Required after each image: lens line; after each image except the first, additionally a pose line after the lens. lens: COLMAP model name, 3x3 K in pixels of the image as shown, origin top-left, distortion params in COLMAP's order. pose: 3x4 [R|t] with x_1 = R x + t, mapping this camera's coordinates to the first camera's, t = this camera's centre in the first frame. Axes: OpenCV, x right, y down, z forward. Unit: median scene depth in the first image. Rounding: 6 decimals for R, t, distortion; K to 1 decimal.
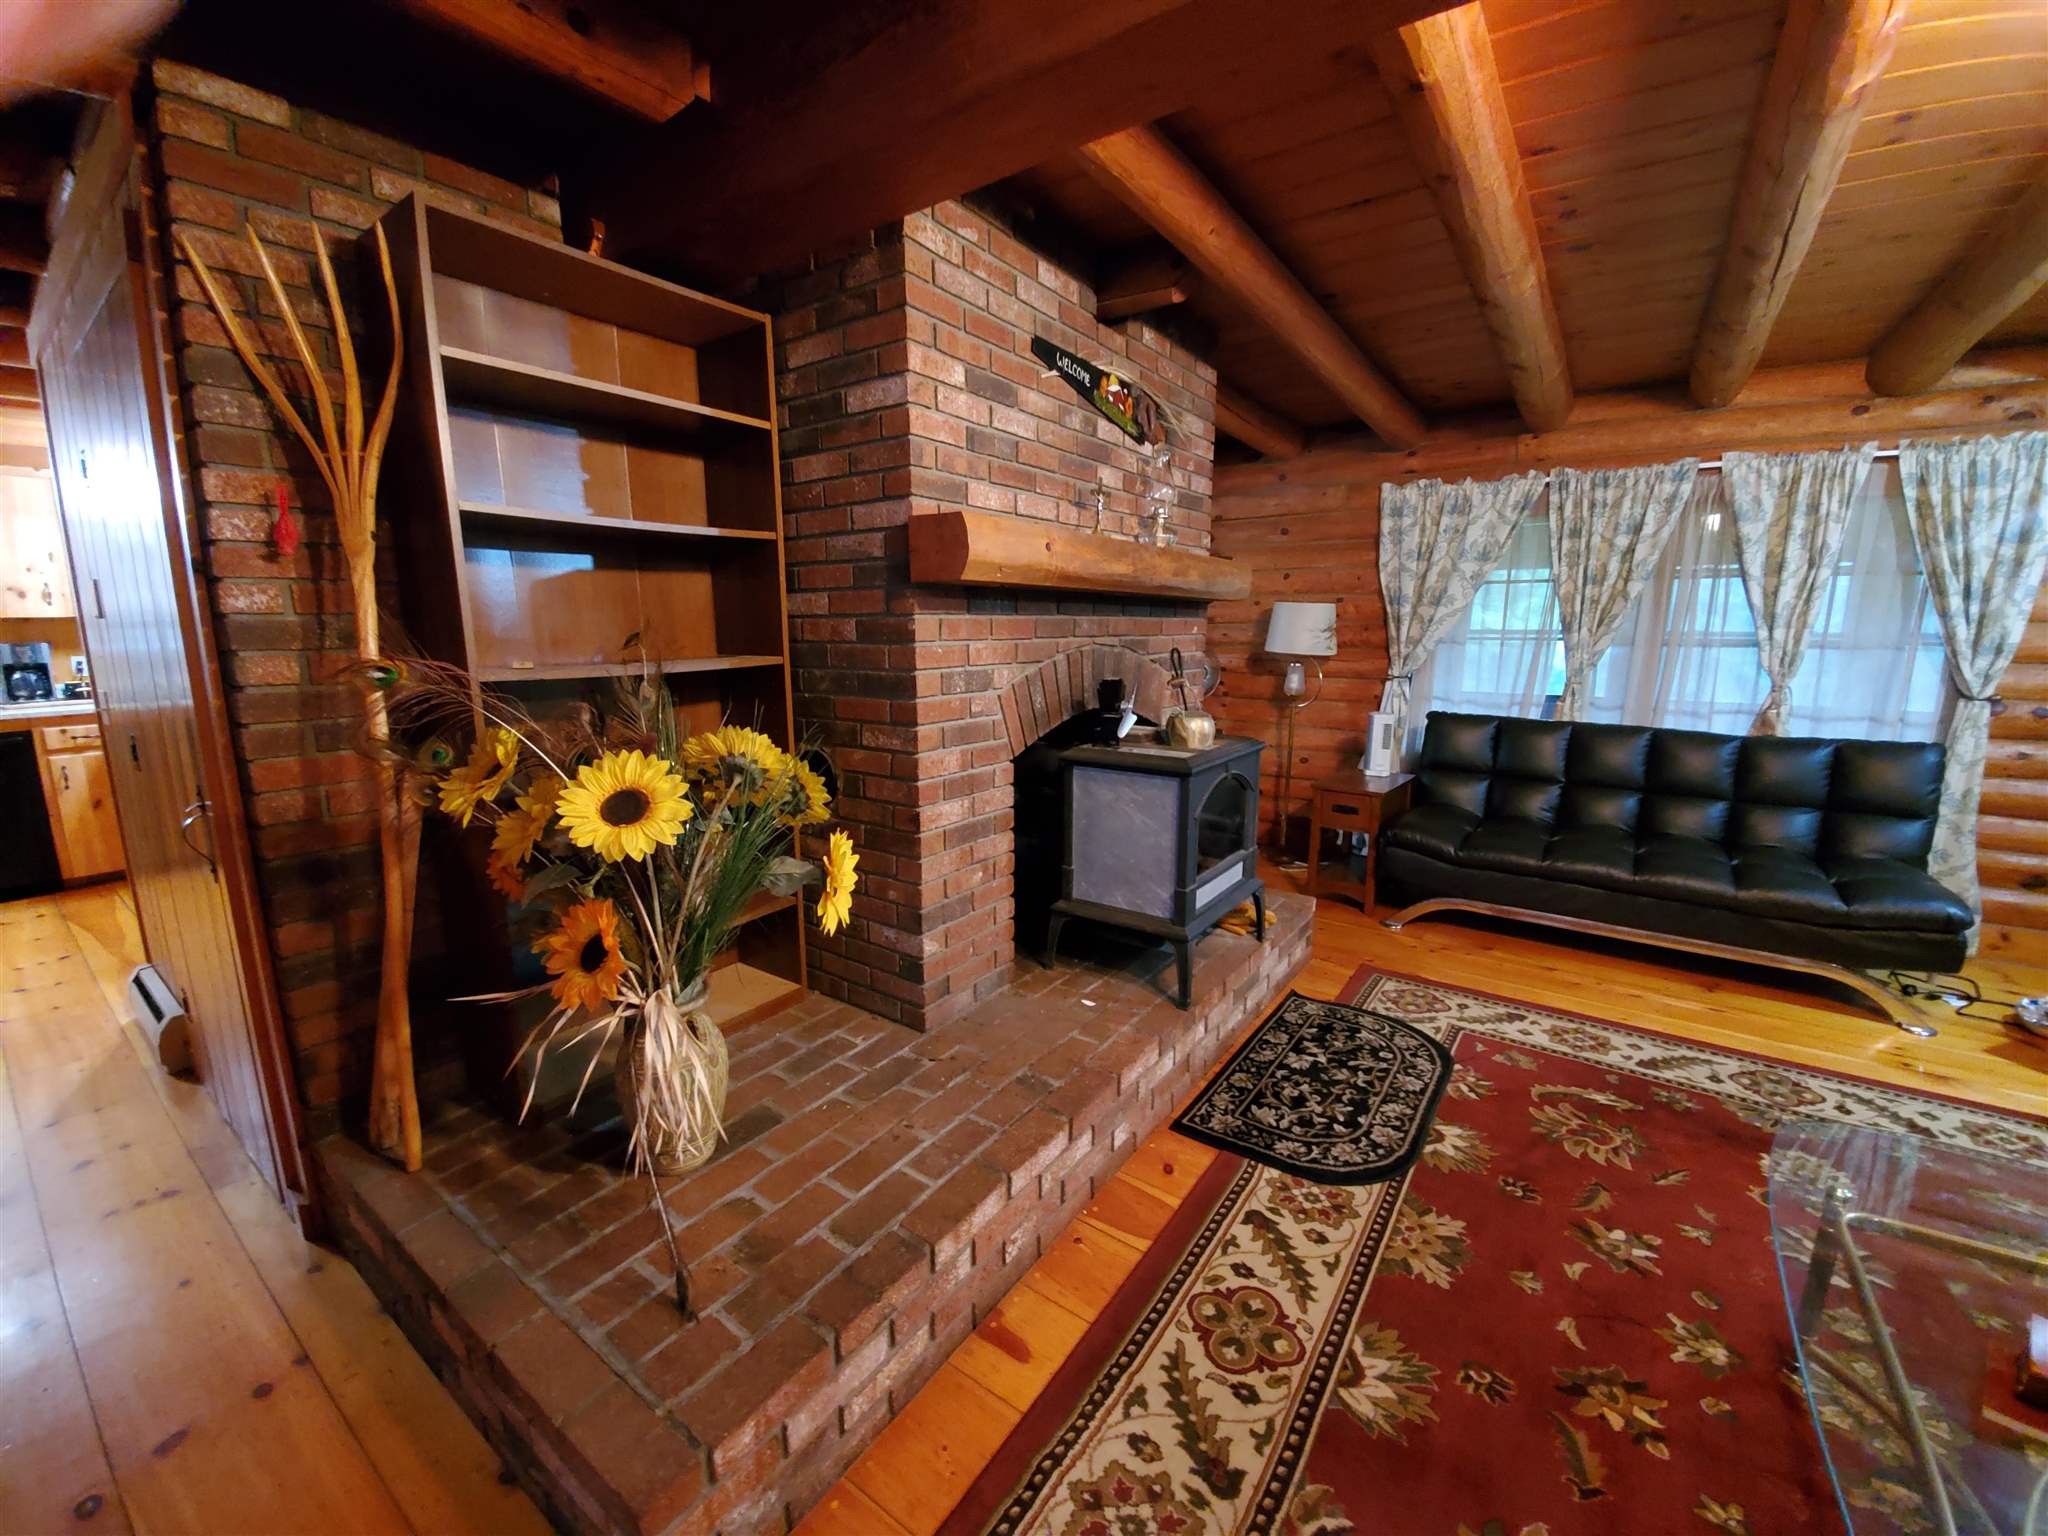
lens RADIAL K [[817.6, 0, 1017.9], [0, 817.6, 772.5], [0, 0, 1]] dist [0.017164, -0.019369]
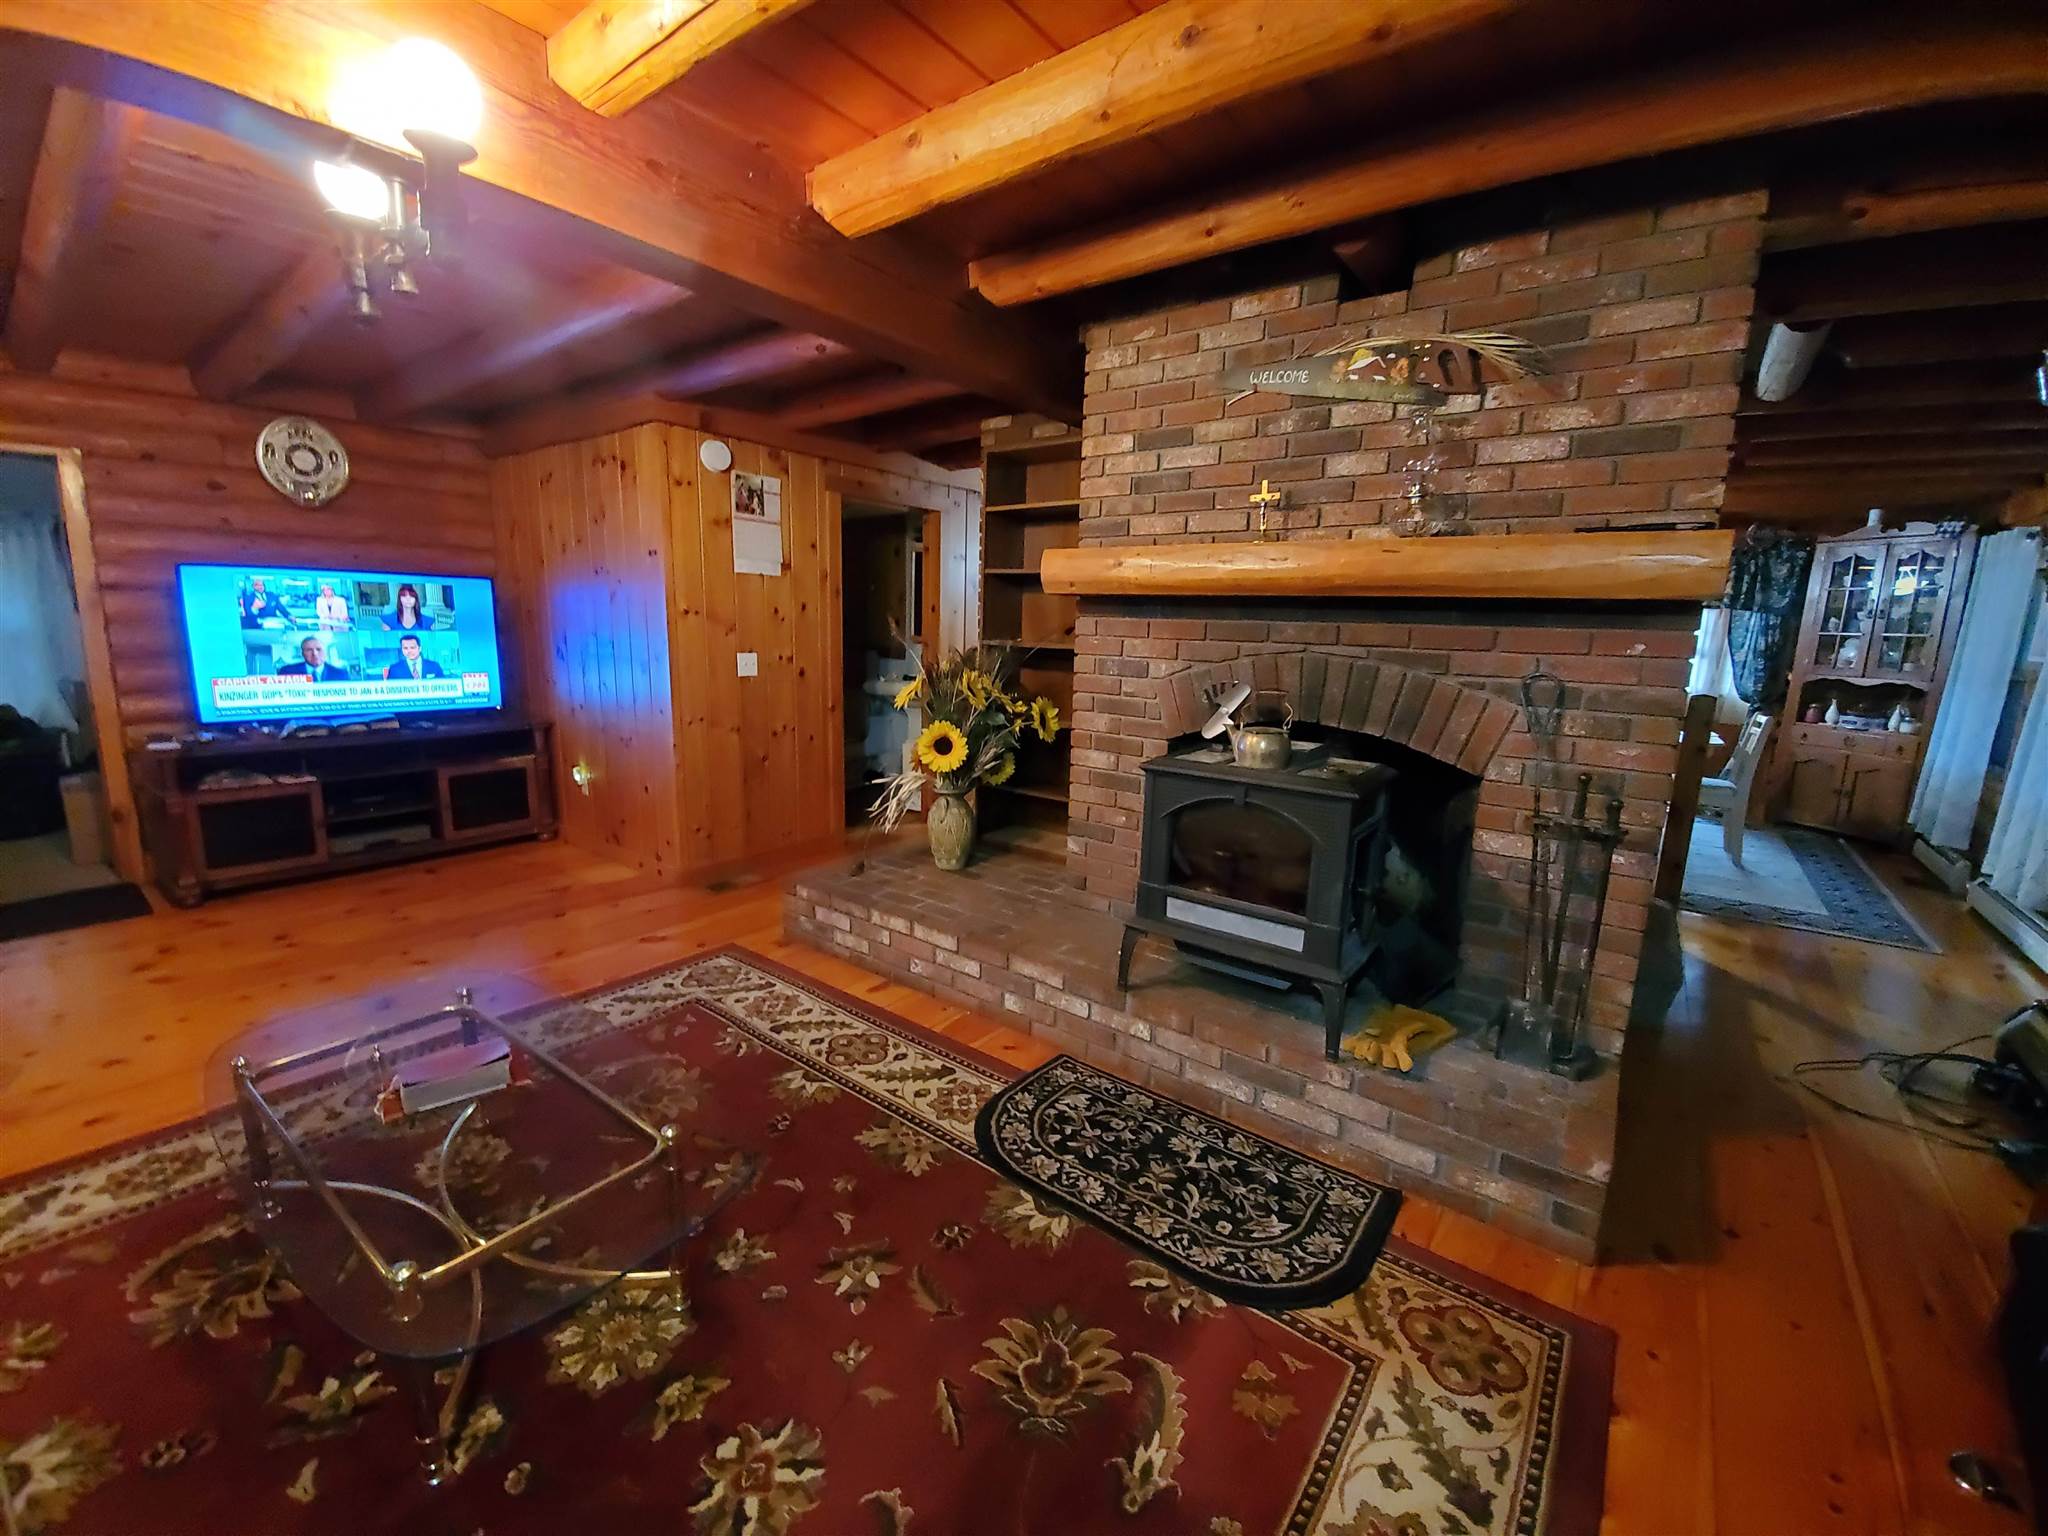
lens RADIAL K [[817.6, 0, 1017.9], [0, 817.6, 772.5], [0, 0, 1]] dist [0.017164, -0.019369]
pose [[-0.039812, 0.179746, -0.982907, 1.202893], [-0.206307, 0.961013, 0.184099, -0.147749], [0.977677, 0.210110, -0.001177, 0.816586]]
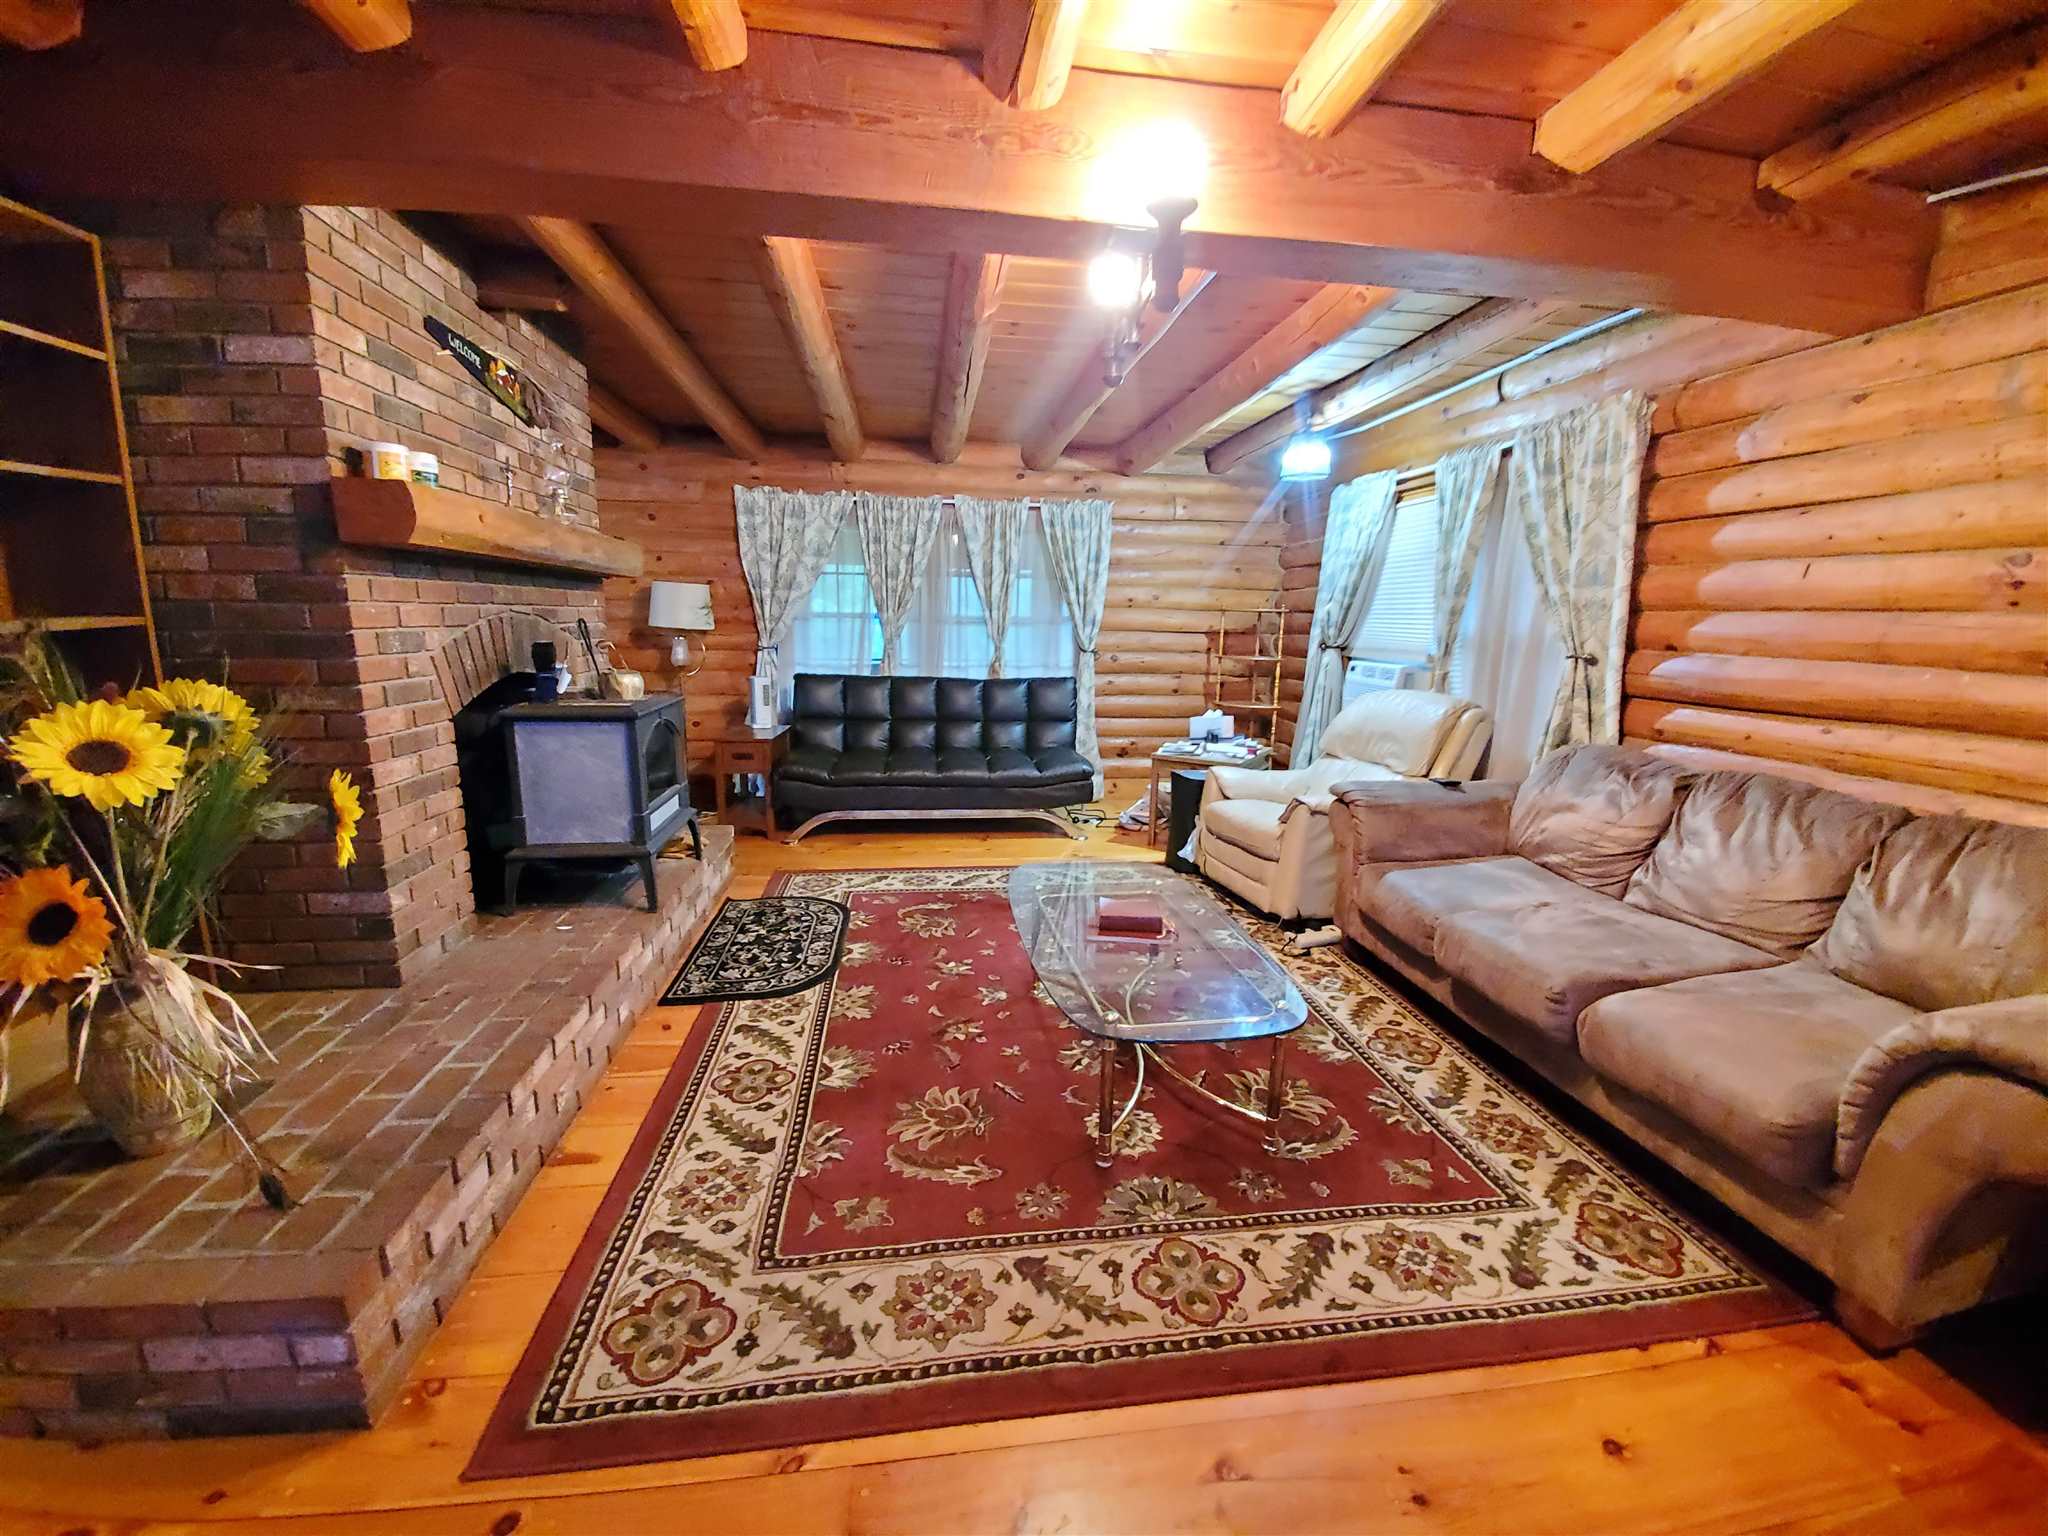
lens RADIAL K [[818.2, 0, 1023.8], [0, 818.2, 774.3], [0, 0, 1]] dist [0.023260, -0.018898]
pose [[0.724715, -0.117818, 0.678901, -0.204506], [0.105746, 0.992619, 0.059379, 0.071421], [-0.680886, 0.028758, 0.731824, -0.274354]]
